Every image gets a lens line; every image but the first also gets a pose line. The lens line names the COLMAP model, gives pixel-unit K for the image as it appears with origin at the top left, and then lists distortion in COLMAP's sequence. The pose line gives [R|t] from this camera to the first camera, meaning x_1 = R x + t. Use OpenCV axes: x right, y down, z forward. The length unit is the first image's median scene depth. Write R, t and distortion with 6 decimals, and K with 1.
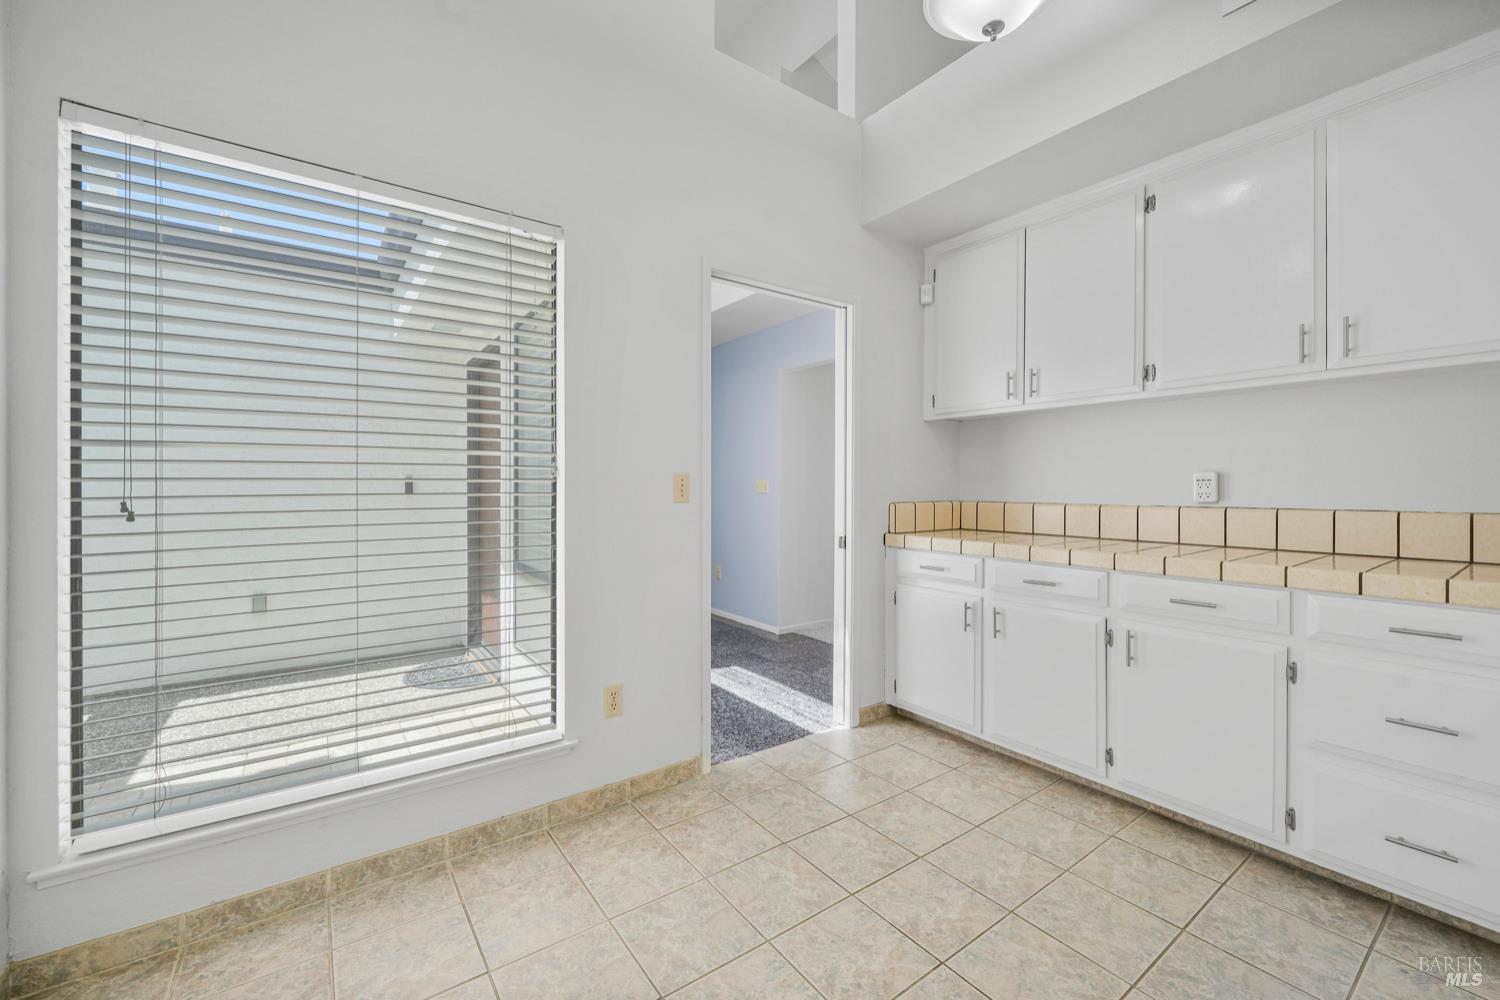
lens RADIAL K [[610.2, 0, 747.8], [0, 610.2, 488.3], [0, 0, 1]] dist [-0.001543, -0.000668]
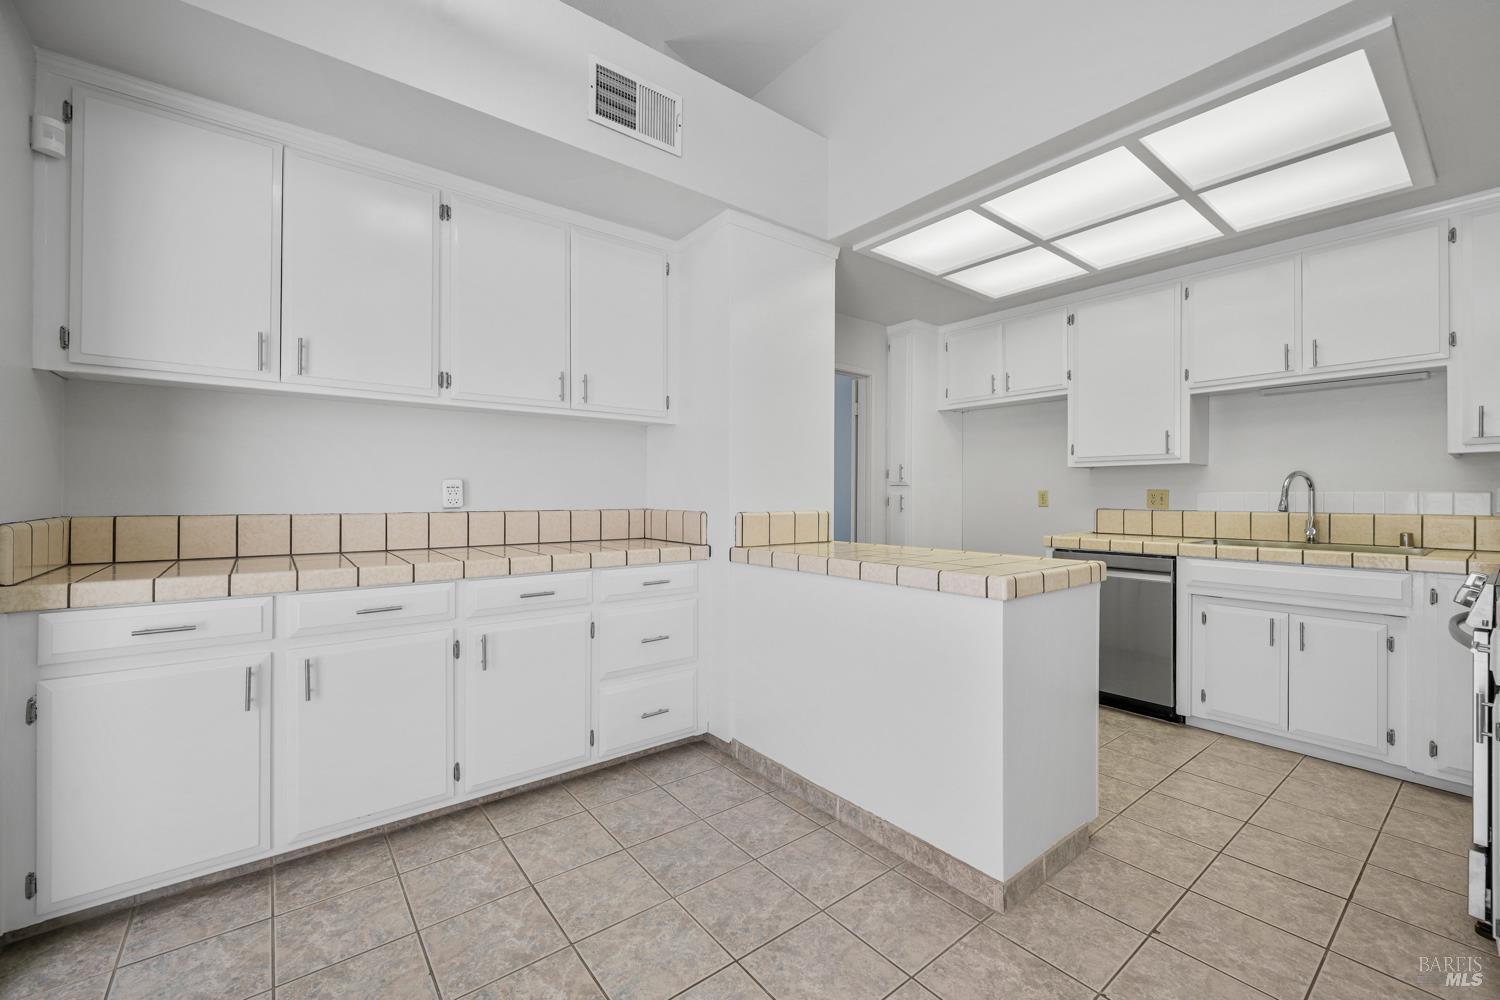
lens RADIAL K [[610.2, 0, 751.6], [0, 610.2, 493.4], [0, 0, 1]] dist [-0.001543, -0.000668]
pose [[-0.043686, 0.002112, 0.999043, -0.402631], [0.000262, 0.999998, -0.002103, -0.000190], [-0.999045, 0.000170, -0.043686, 0.587530]]
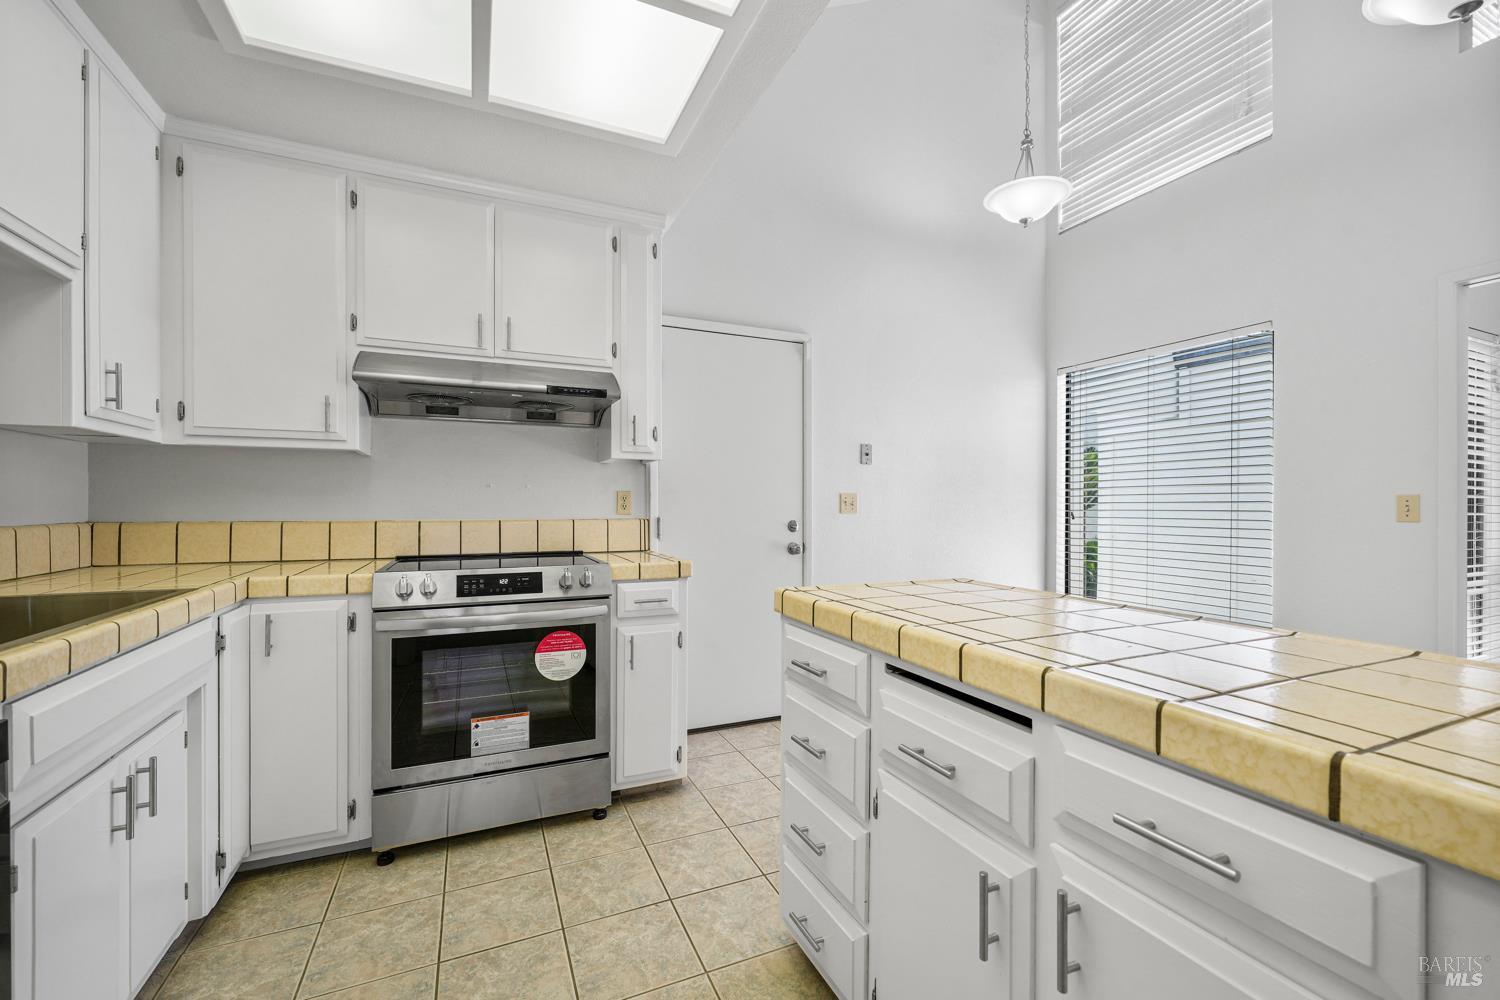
lens RADIAL K [[610.2, 0, 741.3], [0, 610.2, 505.4], [0, 0, 1]] dist [-0.001543, -0.000668]
pose [[-0.210780, -0.000731, -0.977533, 1.267718], [-0.009198, 0.999957, 0.001235, 0.004485], [0.977490, 0.009252, -0.210777, 0.100501]]
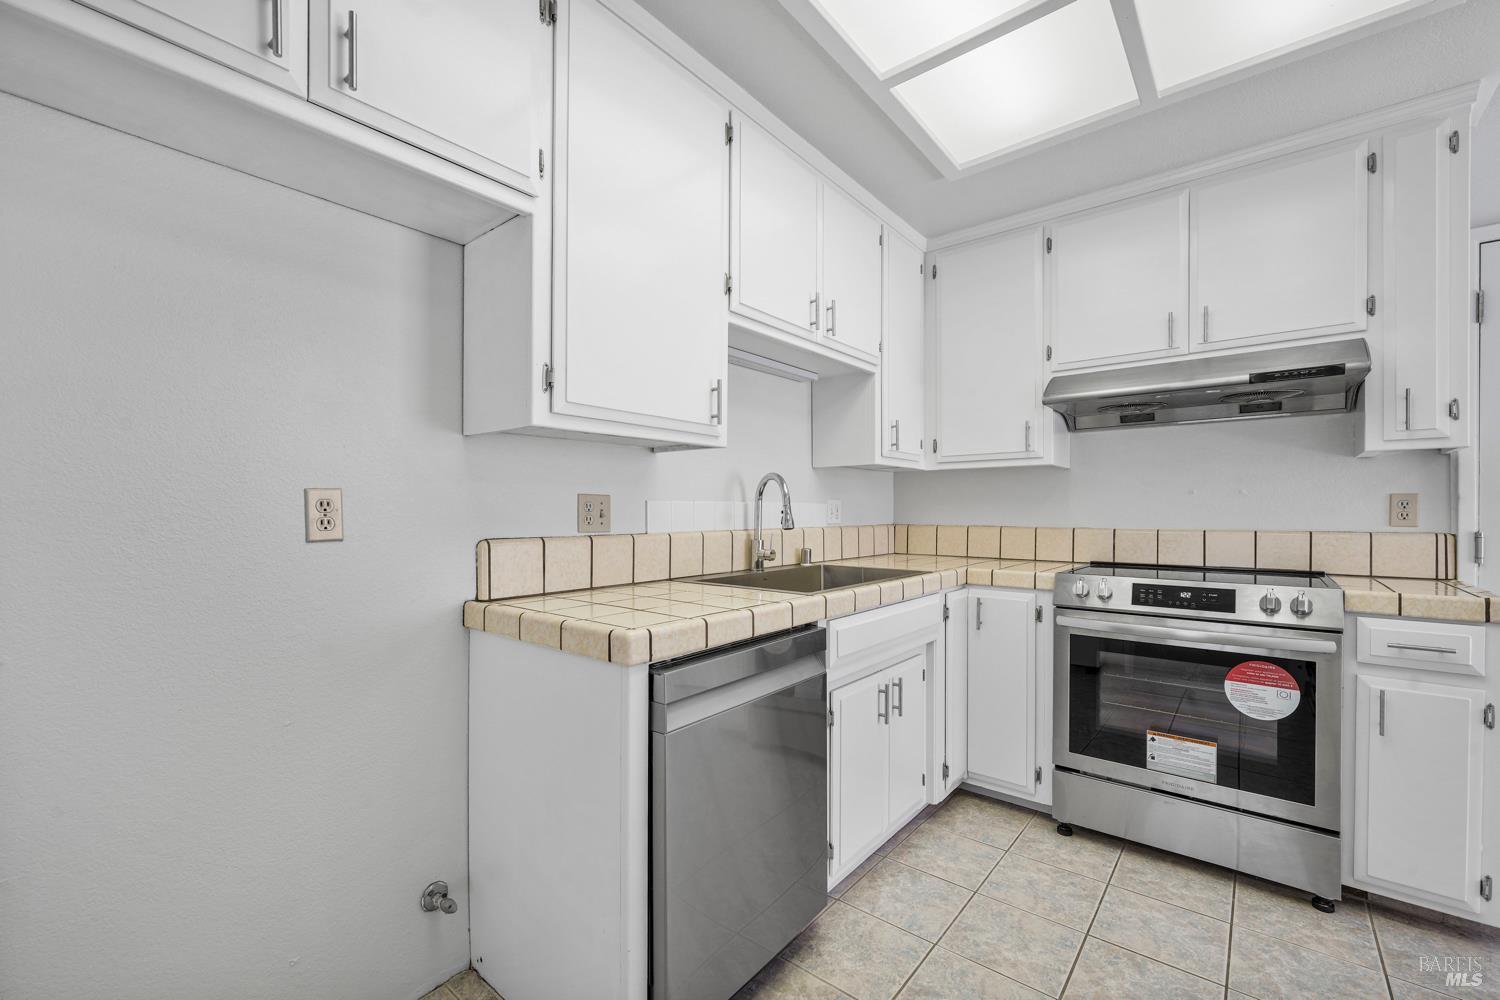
lens RADIAL K [[610.2, 0, 740.6], [0, 610.2, 515.0], [0, 0, 1]] dist [-0.001543, -0.000668]
pose [[-0.969562, -0.001186, -0.244842, 1.262831], [-0.004102, 0.999927, 0.011397, 0.003533], [0.244810, 0.012054, -0.969496, 0.244415]]
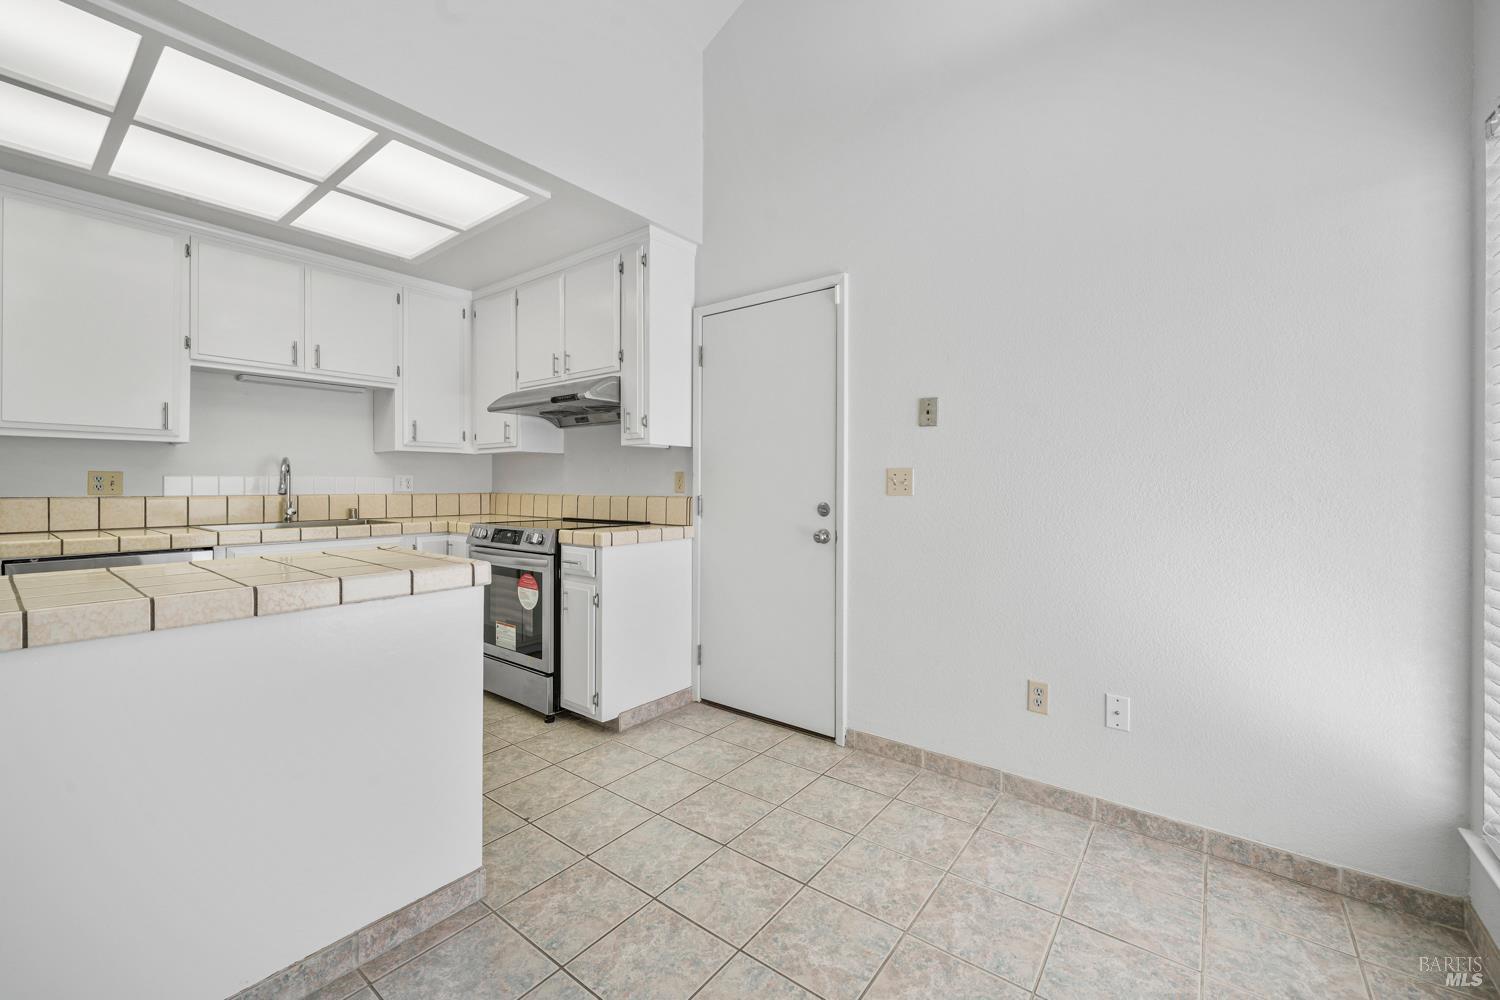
lens RADIAL K [[610.2, 0, 745.4], [0, 610.2, 485.3], [0, 0, 1]] dist [-0.001543, -0.000668]
pose [[-0.959473, -0.004850, -0.281758, 0.267835], [-0.006391, 0.999969, 0.004551, 0.001793], [0.281727, 0.006167, -0.959475, 1.079078]]
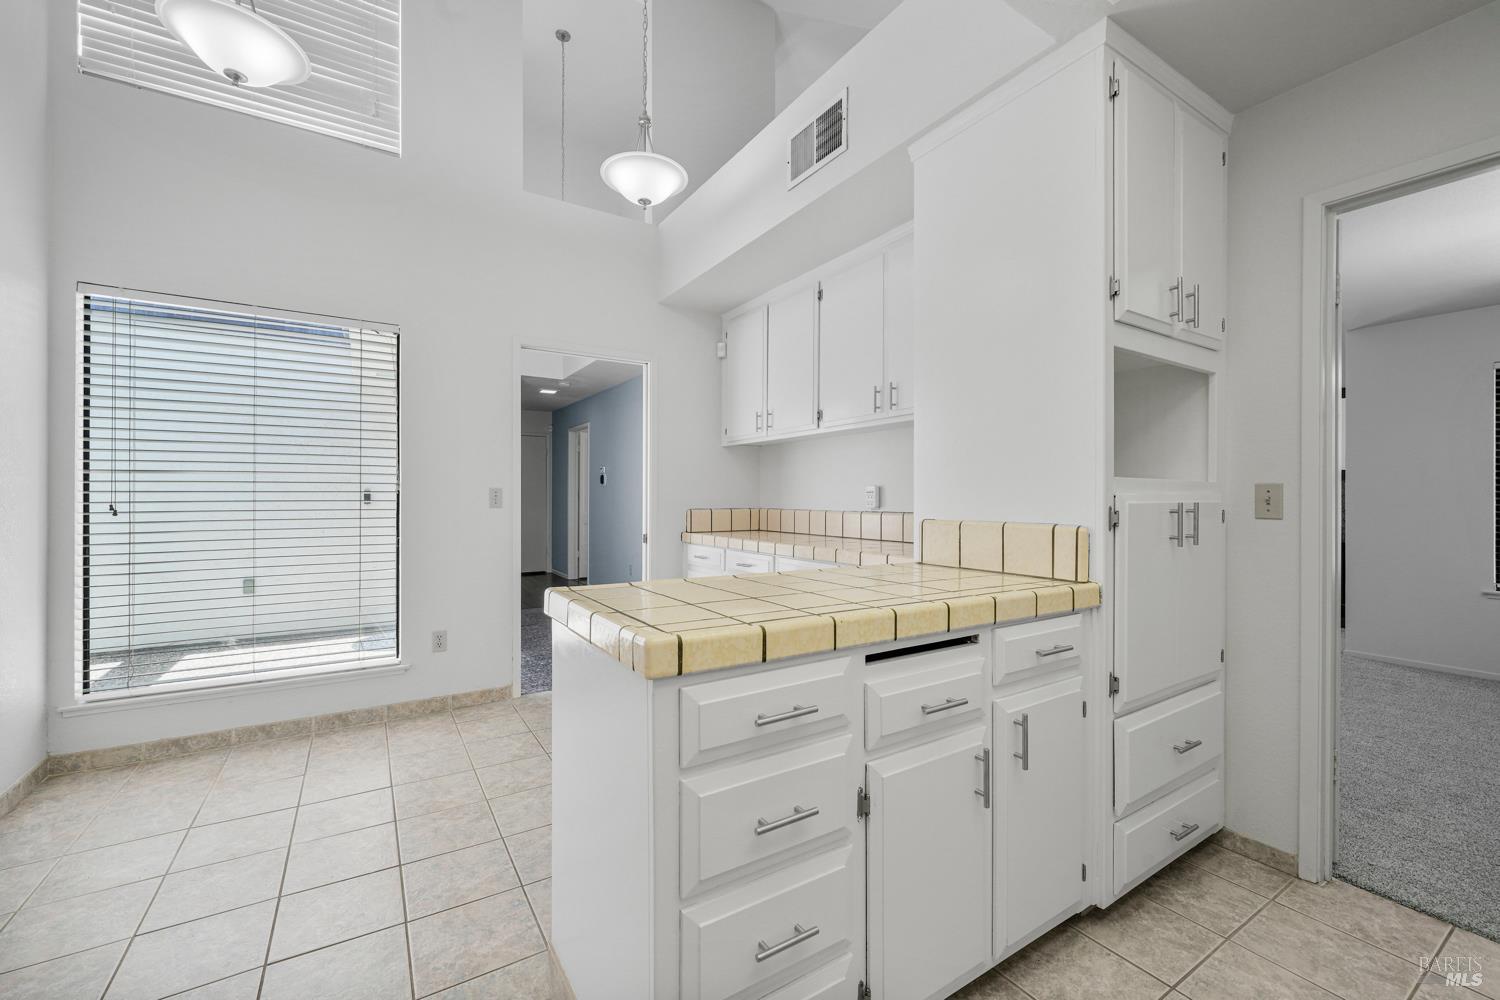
lens RADIAL K [[610.2, 0, 748.2], [0, 610.2, 497.9], [0, 0, 1]] dist [-0.001543, -0.000668]
pose [[0.998110, 0.000757, -0.061442, 0.632367], [-0.001020, 0.999990, -0.004243, 0.005936], [0.061438, 0.004297, 0.998102, -0.443274]]
